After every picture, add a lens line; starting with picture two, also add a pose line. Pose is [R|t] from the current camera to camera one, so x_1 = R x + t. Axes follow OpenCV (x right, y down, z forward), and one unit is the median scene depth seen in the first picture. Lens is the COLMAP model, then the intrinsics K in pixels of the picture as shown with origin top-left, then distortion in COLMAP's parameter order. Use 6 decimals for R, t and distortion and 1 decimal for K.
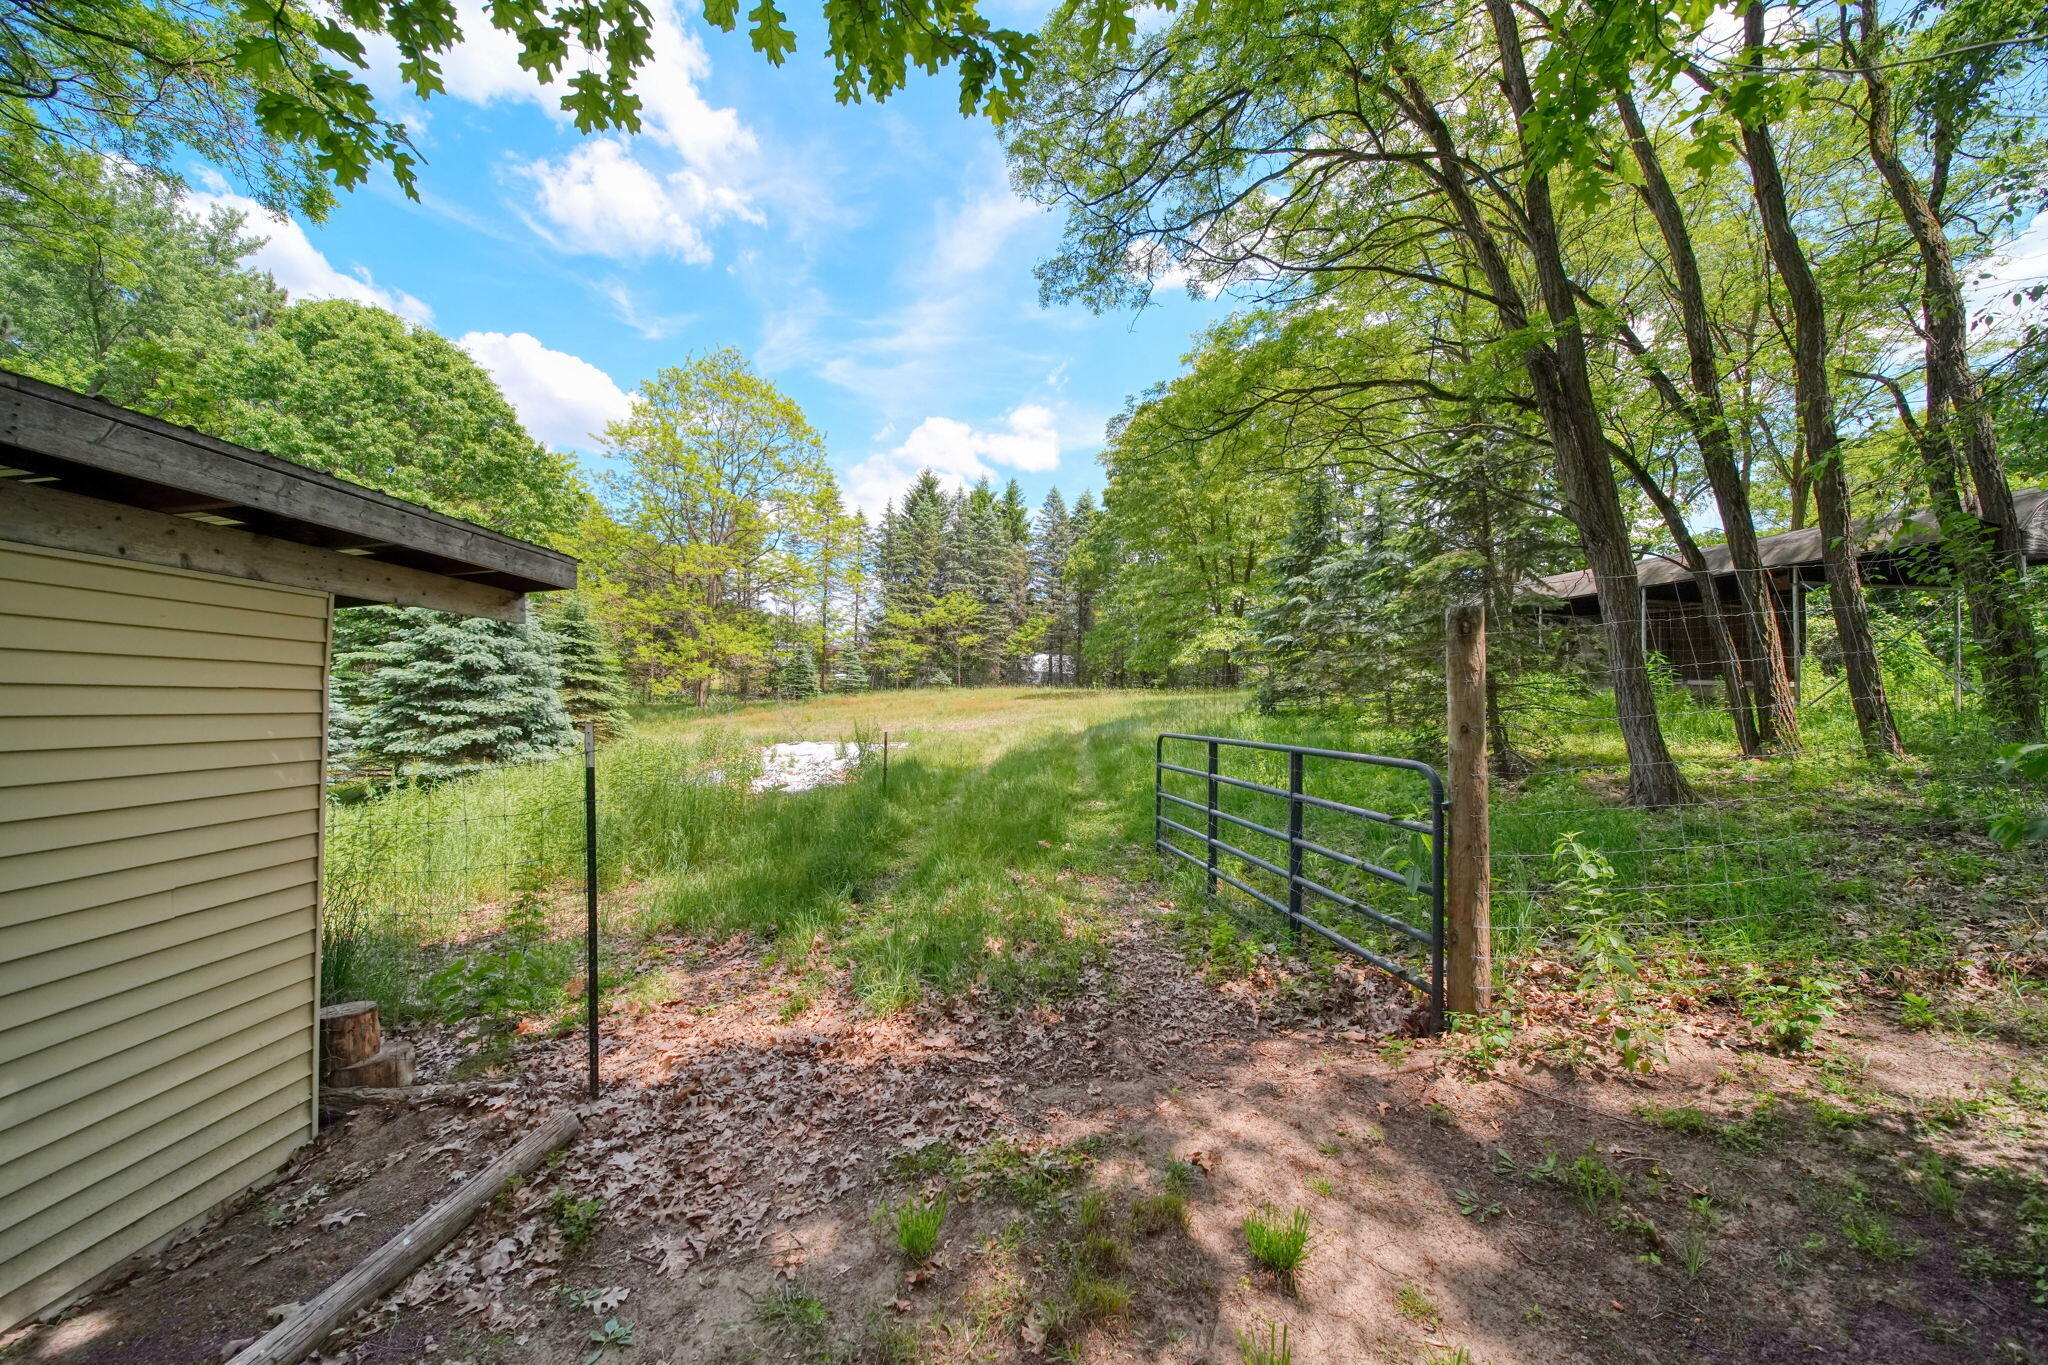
lens RADIAL K [[731.3, 0, 1020.5], [0, 731.3, 692.1], [0, 0, 1]] dist [-0.002552, -0.000725]
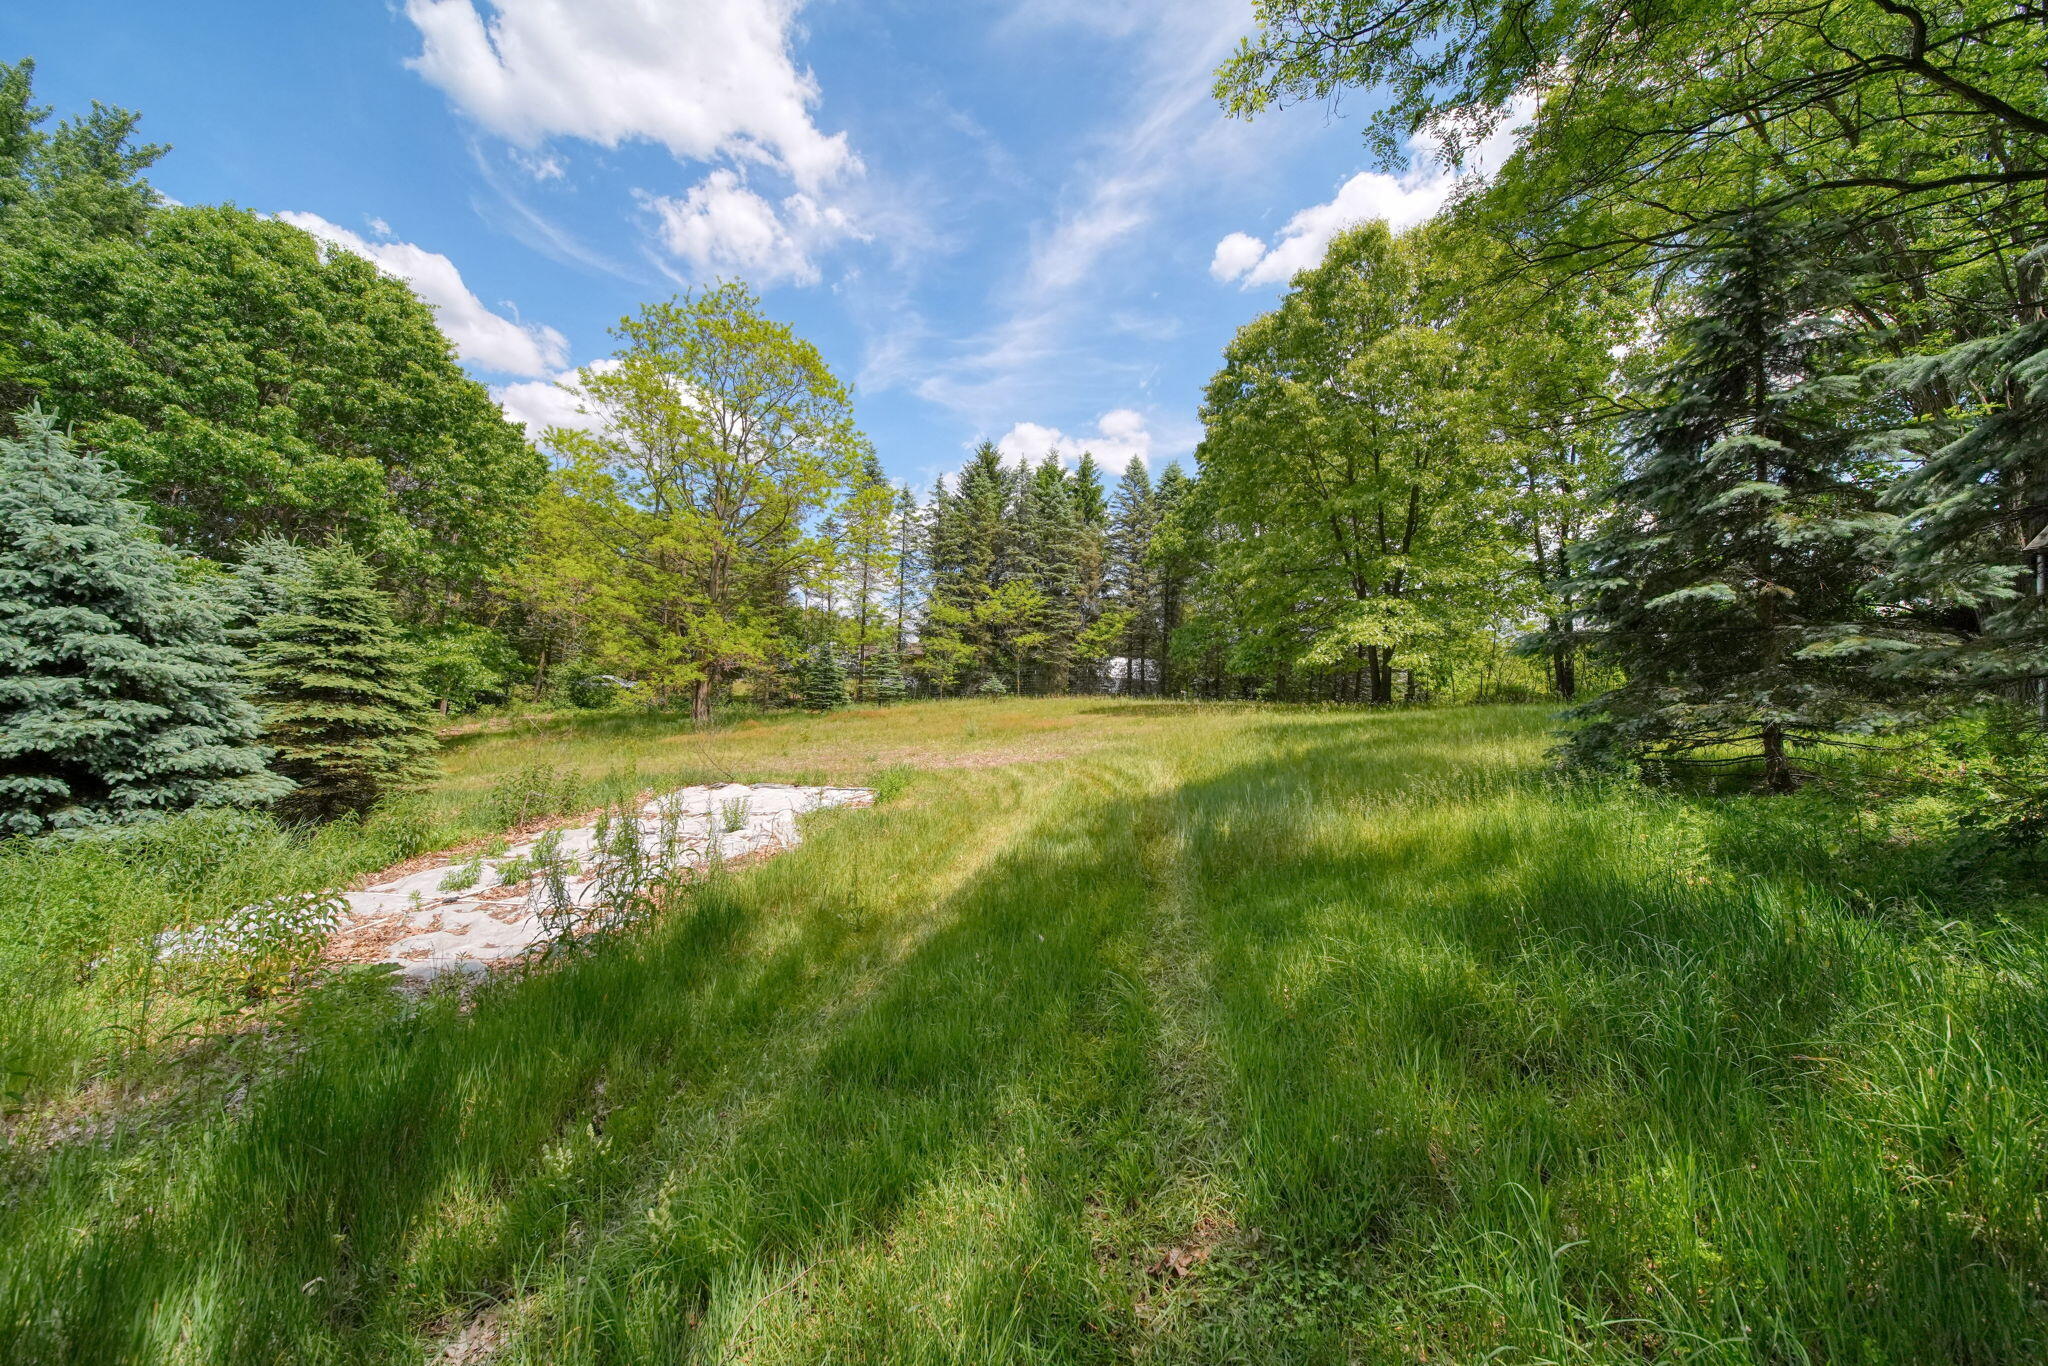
lens RADIAL K [[731.3, 0, 1038.5], [0, 731.3, 683.0], [0, 0, 1]] dist [-0.002552, -0.000725]
pose [[0.995446, 0.006544, -0.095106, 0.018236], [-0.008534, 0.999753, -0.020531, -0.004991], [0.094948, 0.021249, 0.995255, 0.178952]]
